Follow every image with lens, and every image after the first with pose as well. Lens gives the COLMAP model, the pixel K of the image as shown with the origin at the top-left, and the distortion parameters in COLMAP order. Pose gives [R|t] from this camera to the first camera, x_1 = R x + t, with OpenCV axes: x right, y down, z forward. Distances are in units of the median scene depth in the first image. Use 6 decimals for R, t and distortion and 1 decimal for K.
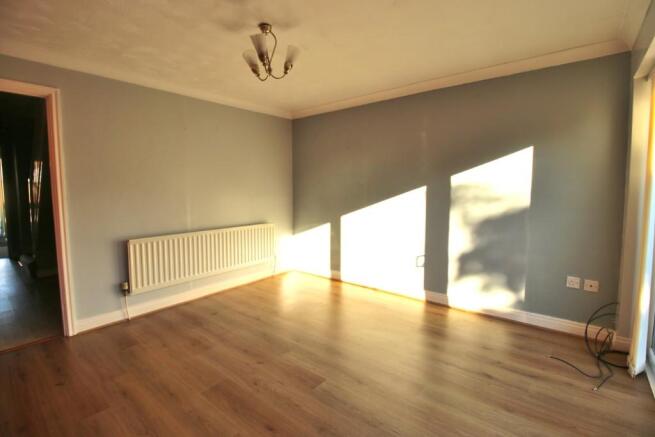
lens RADIAL K [[304.1, 0, 327.5], [0, 304.1, 218.5], [0, 0, 1]] dist [0.000626, 0.000049]
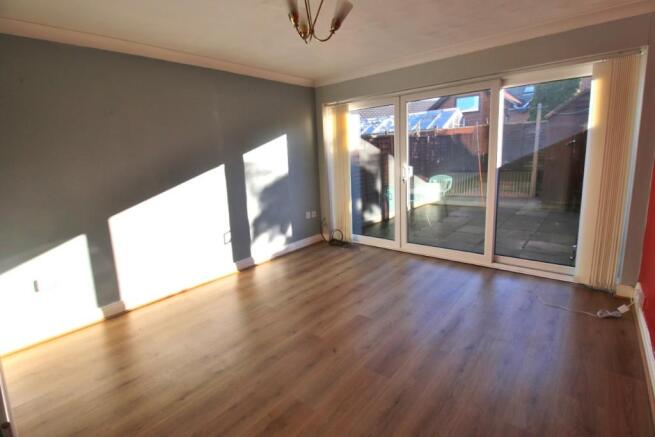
lens RADIAL K [[314.1, 0, 330.5], [0, 314.1, 215.5], [0, 0, 1]] dist [0.000213, -0.015805]
pose [[0.001998, -0.178024, 0.984024, -0.810820], [0.155200, 0.972158, 0.175562, -0.073169], [-0.987881, 0.152370, 0.029572, 0.680971]]
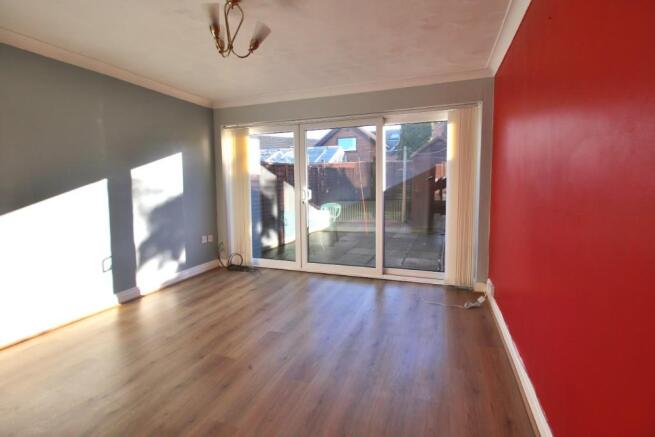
lens RADIAL K [[314.1, 0, 330.5], [0, 314.1, 215.5], [0, 0, 1]] dist [0.000213, -0.015805]
pose [[-0.344633, -0.074416, 0.935783, -0.837877], [0.117653, 0.985569, 0.121705, -0.036489], [-0.931336, 0.152041, -0.330904, 0.752713]]
